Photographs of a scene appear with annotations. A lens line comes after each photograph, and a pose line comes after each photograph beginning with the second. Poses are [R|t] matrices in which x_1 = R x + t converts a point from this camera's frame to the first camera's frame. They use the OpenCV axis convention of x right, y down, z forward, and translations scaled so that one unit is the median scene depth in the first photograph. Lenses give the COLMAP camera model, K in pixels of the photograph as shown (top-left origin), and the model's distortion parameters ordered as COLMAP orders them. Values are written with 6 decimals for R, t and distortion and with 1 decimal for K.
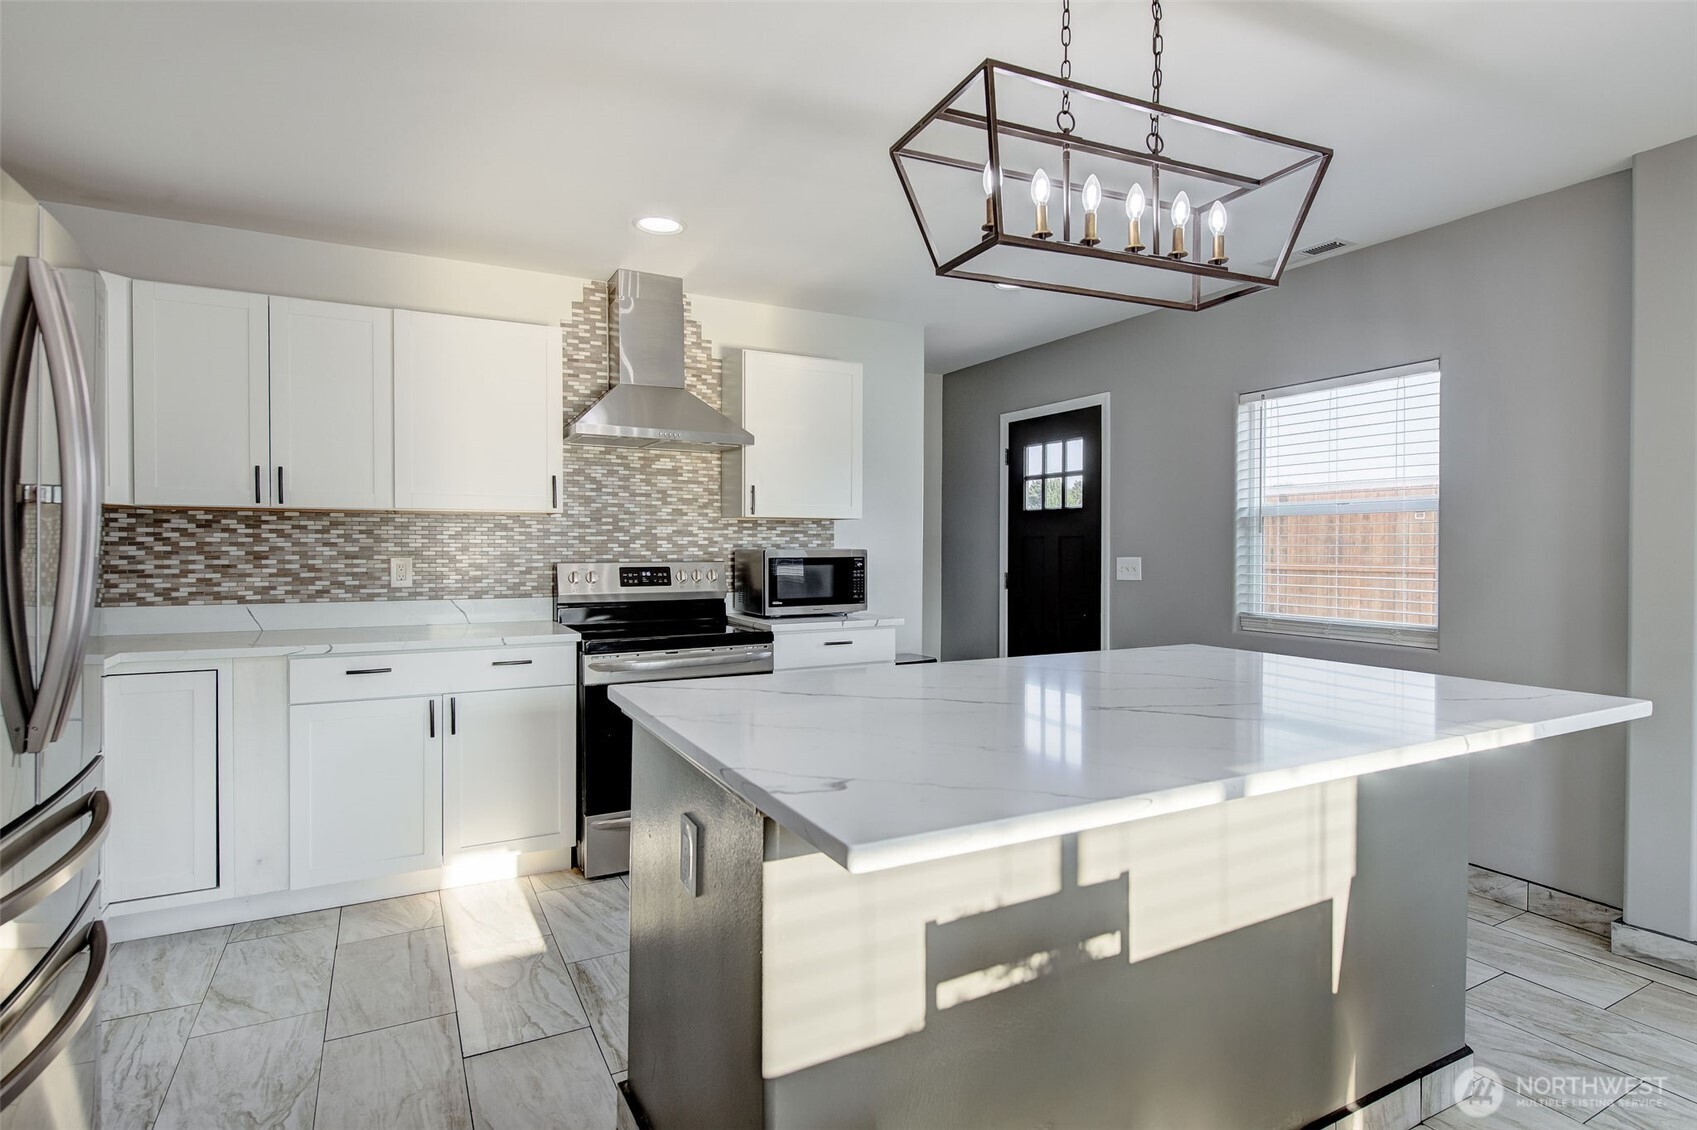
lens RADIAL K [[874.1, 0, 861.8], [0, 874.1, 558.4], [0, 0, 1]] dist [0.001965, 0.000405]
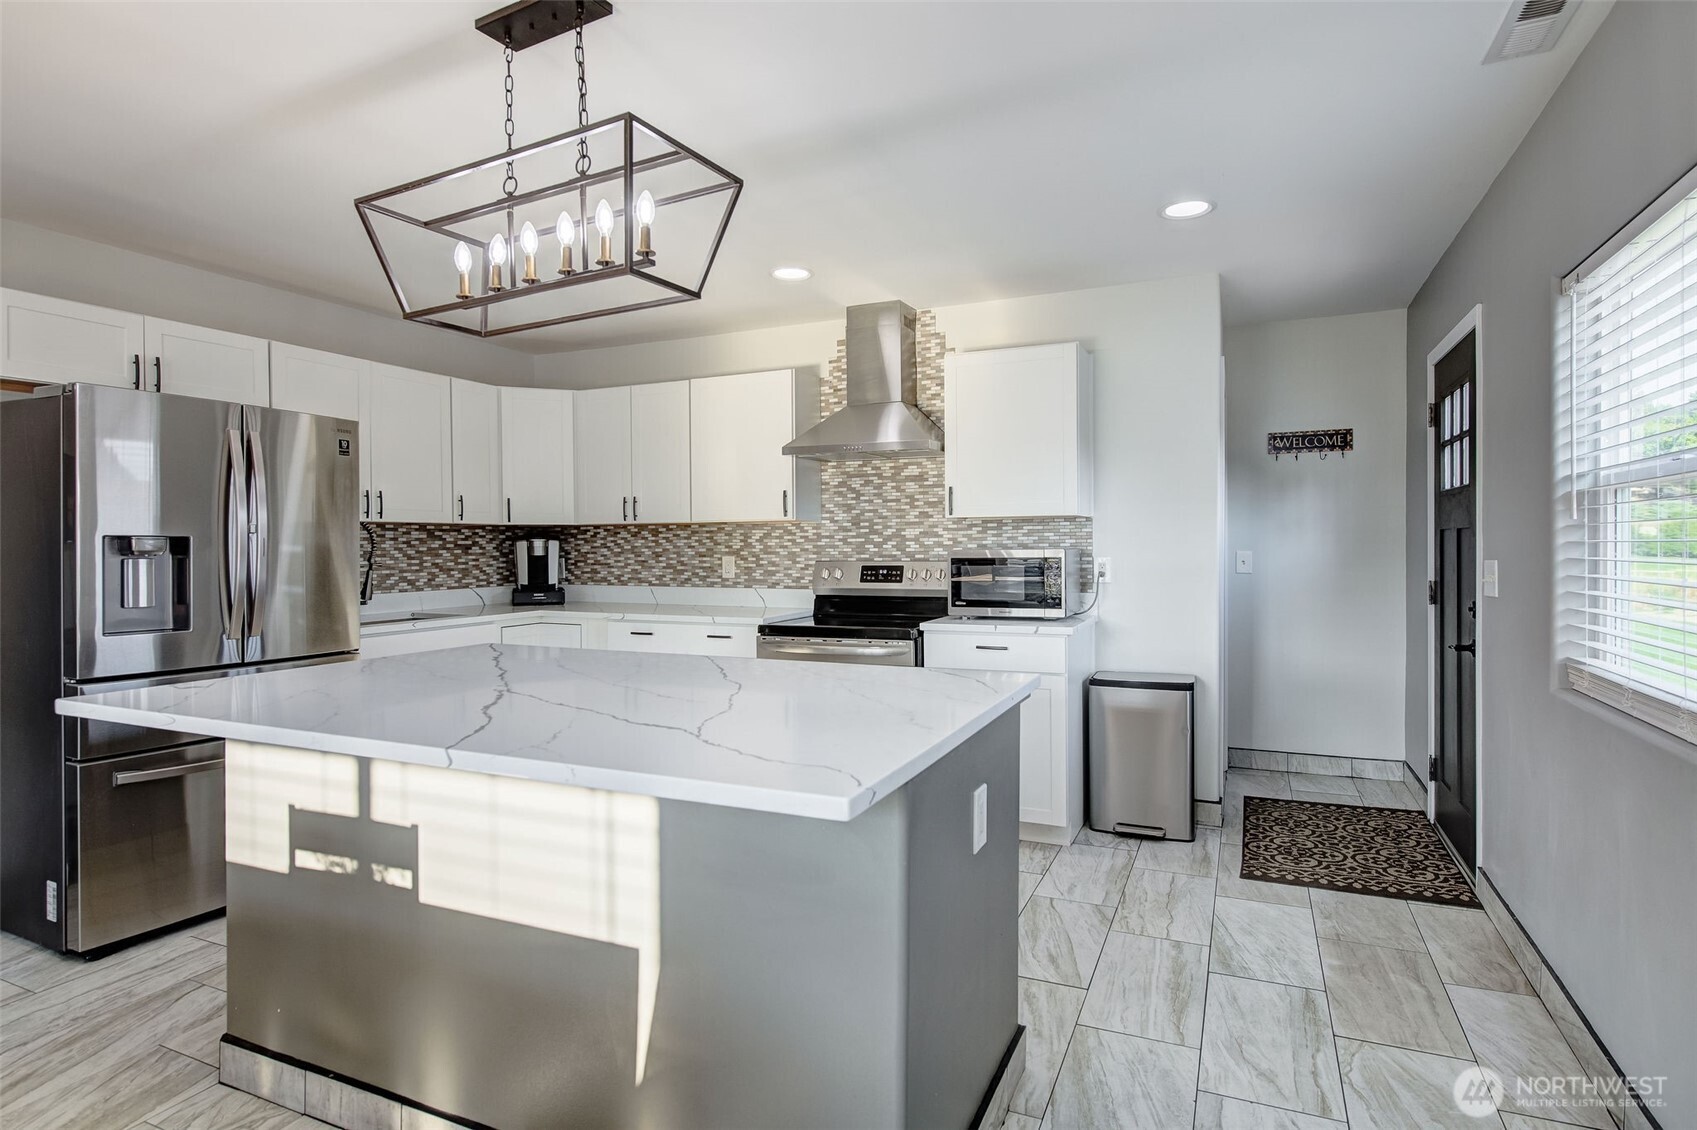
lens RADIAL K [[887.6, 0, 849.0], [0, 887.6, 546.9], [0, 0, 1]] dist [-0.000542, -0.000497]
pose [[0.604249, -0.003444, -0.796788, 0.698112], [-0.003537, 0.999969, -0.007005, -0.006481], [0.796788, 0.007051, 0.604218, 0.314755]]
